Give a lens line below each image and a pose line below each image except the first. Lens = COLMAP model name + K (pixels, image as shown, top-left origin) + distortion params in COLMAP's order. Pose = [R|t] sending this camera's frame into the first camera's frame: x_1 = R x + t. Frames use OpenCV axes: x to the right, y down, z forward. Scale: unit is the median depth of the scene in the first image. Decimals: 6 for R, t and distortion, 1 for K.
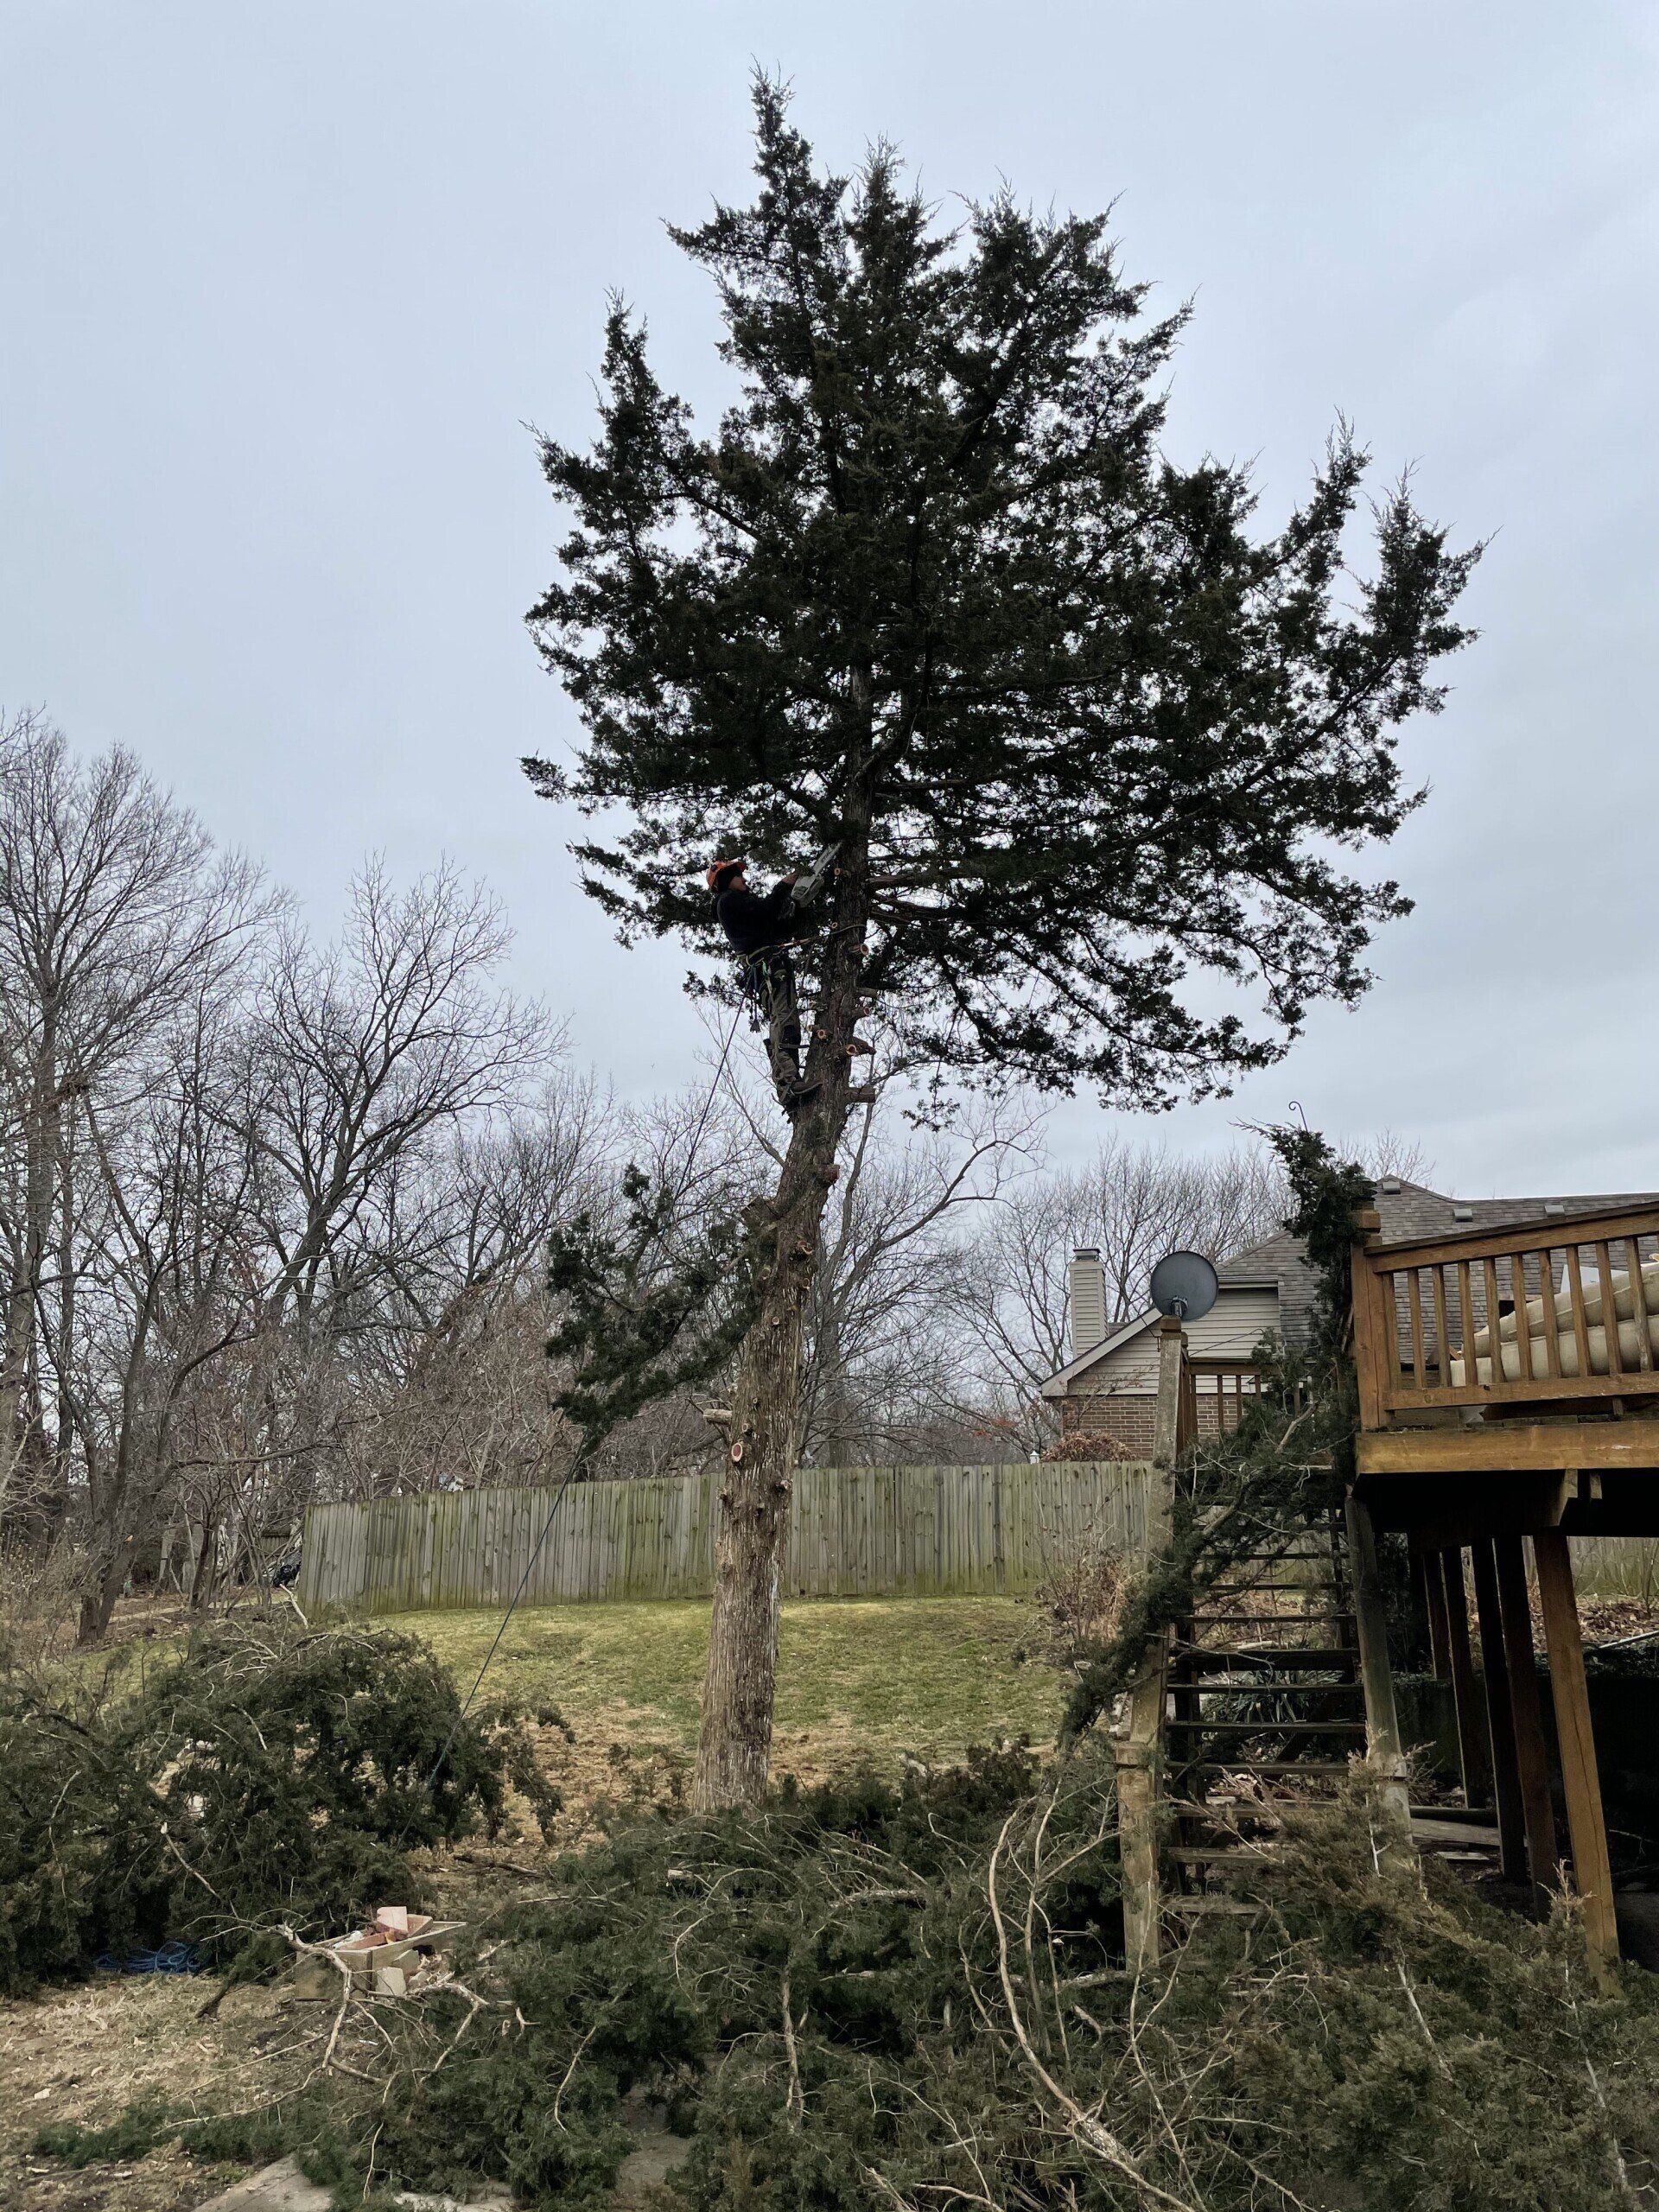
lens RADIAL K [[1684.0, 0, 861.3], [0, 1684.0, 1107.6], [0, 0, 1]] dist [0.089092, -0.122411]
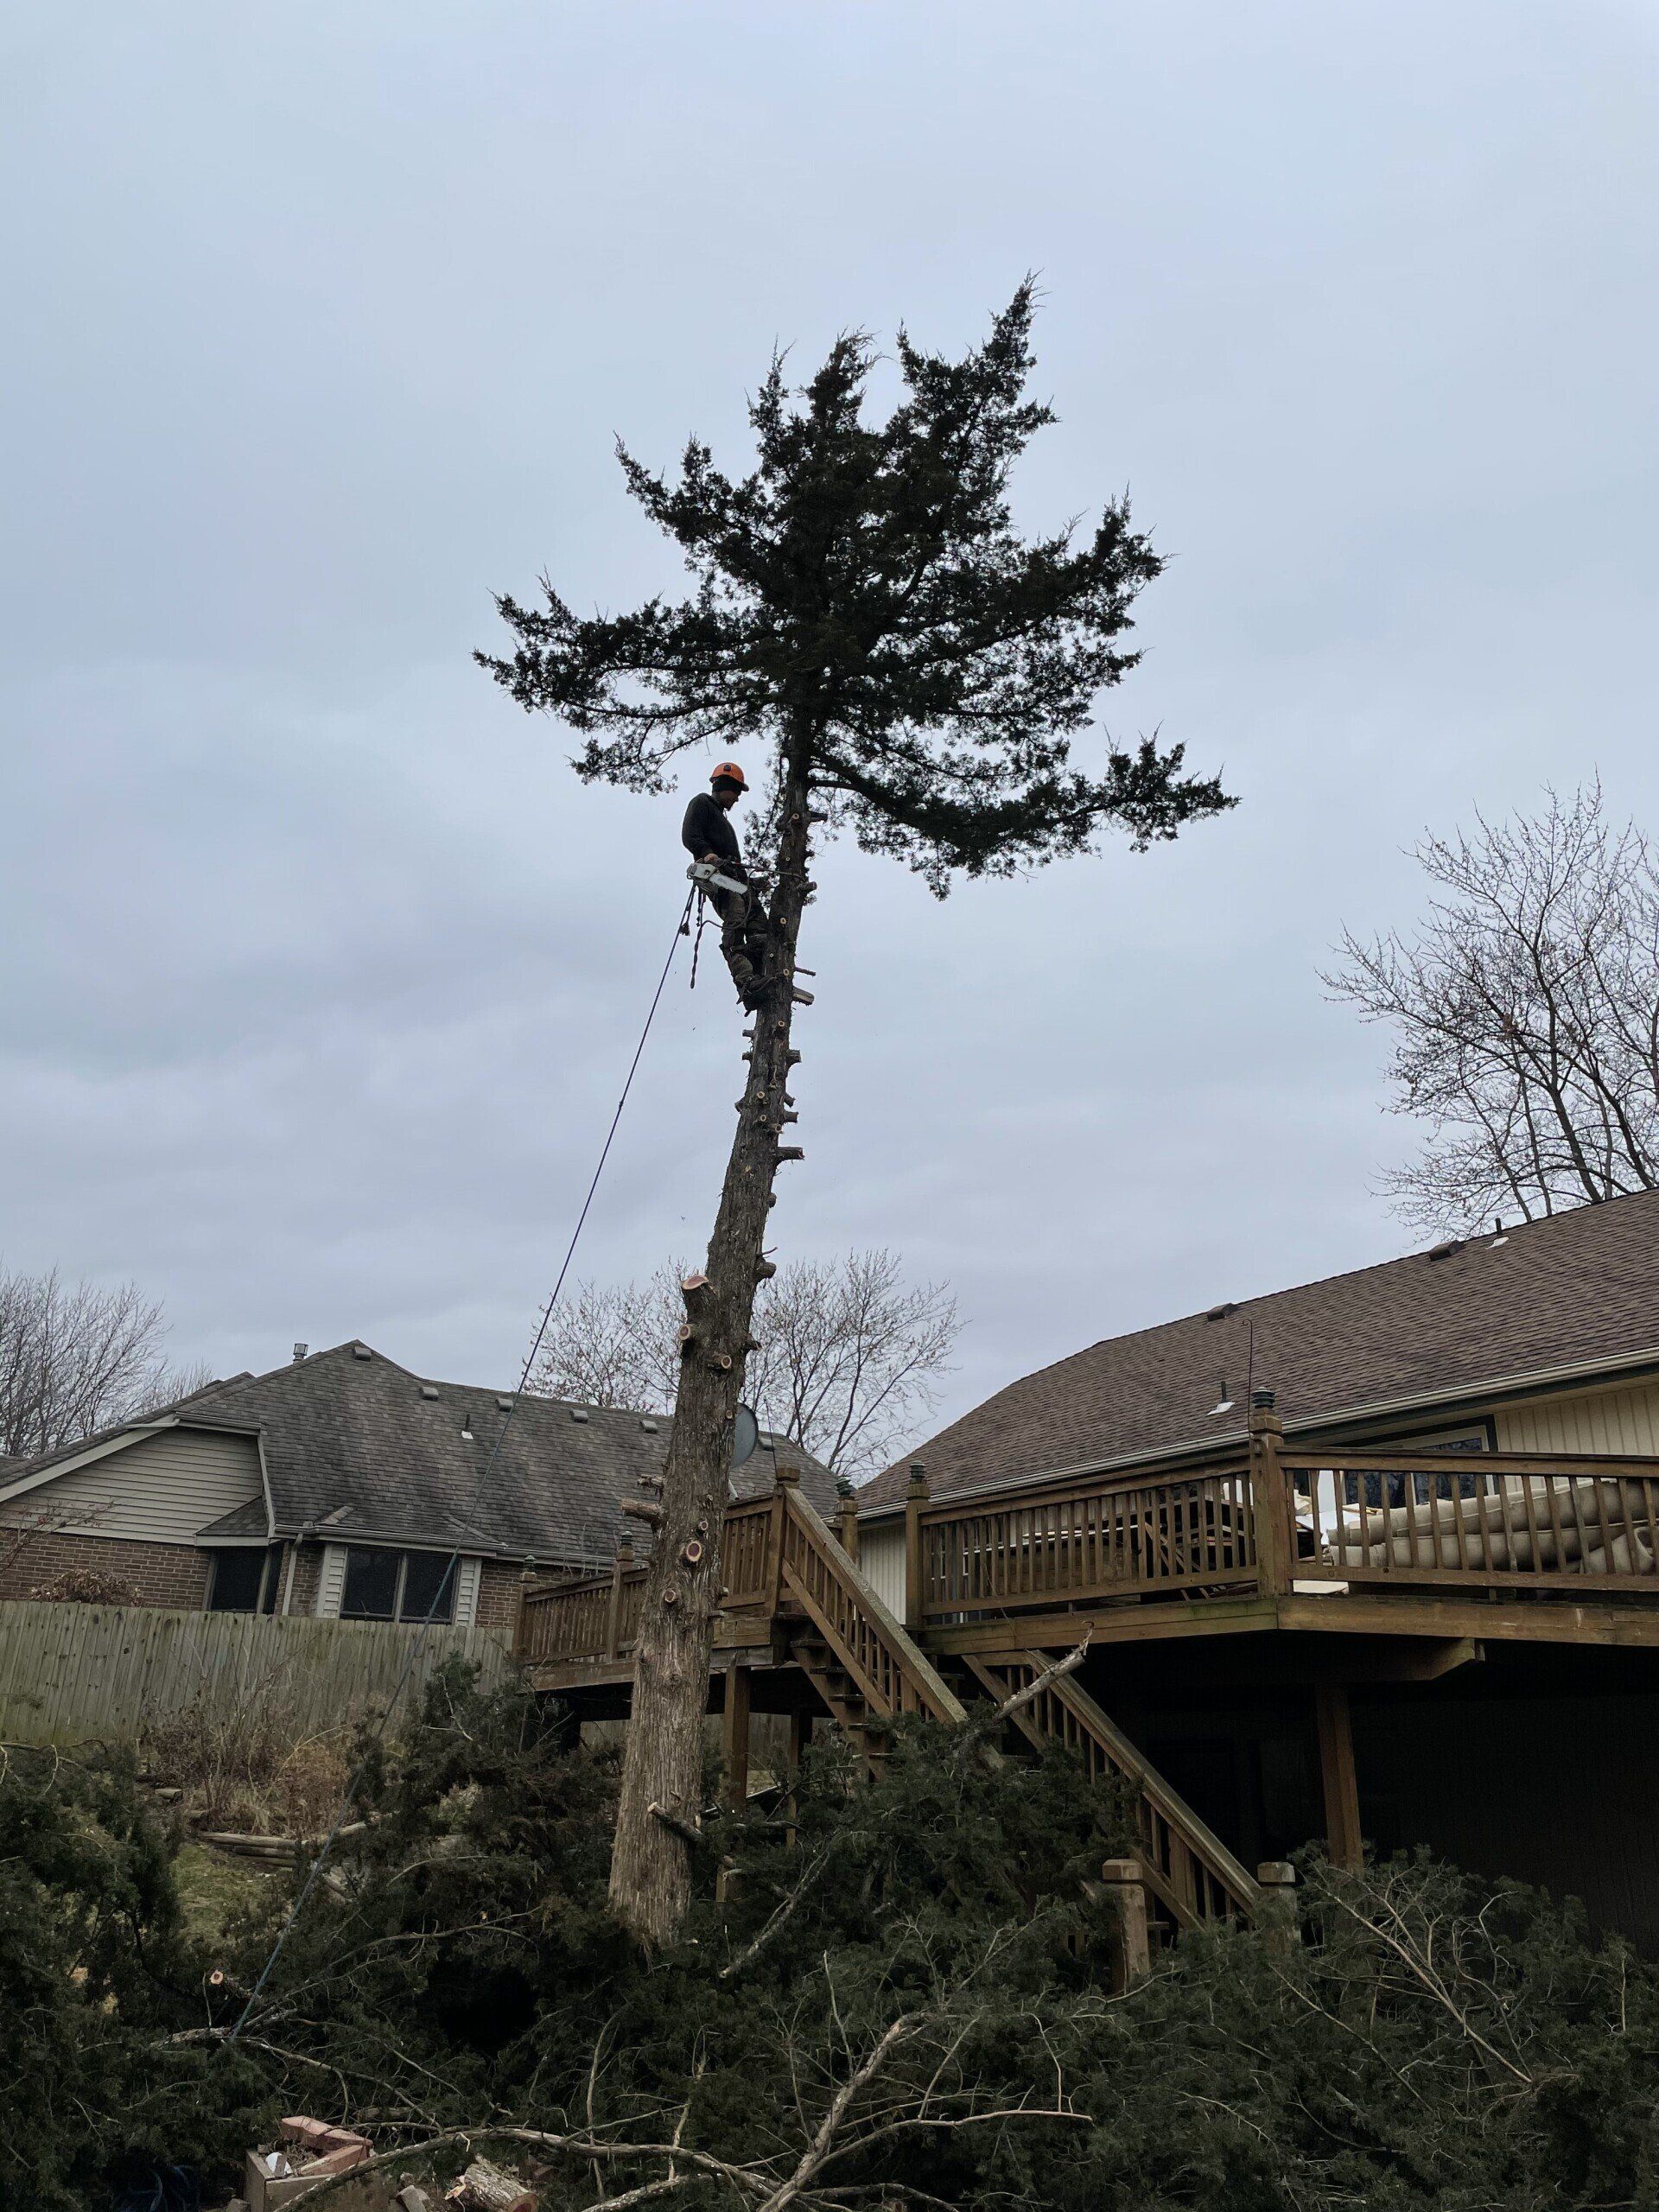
lens RADIAL K [[1703.4, 0, 823.9], [0, 1703.4, 1100.9], [0, 0, 1]] dist [0.075391, -0.106521]
pose [[0.655930, 0.297778, 0.693603, -0.638602], [-0.220265, 0.954412, -0.201447, 0.122824], [-0.721969, -0.020641, 0.691617, 0.271290]]
